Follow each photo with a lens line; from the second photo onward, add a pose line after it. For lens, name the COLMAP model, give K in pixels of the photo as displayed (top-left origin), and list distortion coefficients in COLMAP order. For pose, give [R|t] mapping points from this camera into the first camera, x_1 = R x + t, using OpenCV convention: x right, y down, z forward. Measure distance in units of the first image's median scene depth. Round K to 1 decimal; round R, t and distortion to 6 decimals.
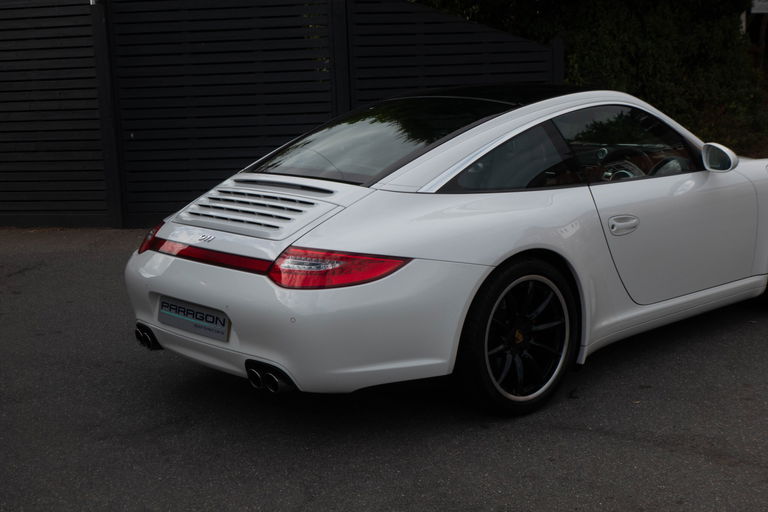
lens RADIAL K [[1174.8, 0, 377.4], [0, 1174.8, 251.9], [0, 0, 1]] dist [-0.029544, 0.000000]
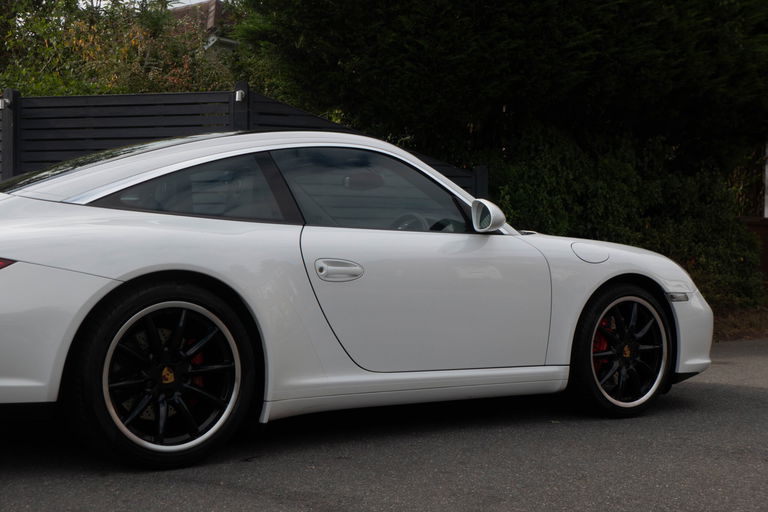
lens RADIAL K [[1174.8, 0, 384.7], [0, 1174.8, 252.7], [0, 0, 1]] dist [-0.029544, 0.000000]
pose [[0.993833, 0.043361, -0.102062, 0.168891], [-0.061344, 0.981704, -0.180259, 0.060206], [0.092378, 0.185408, 0.978310, 0.078722]]
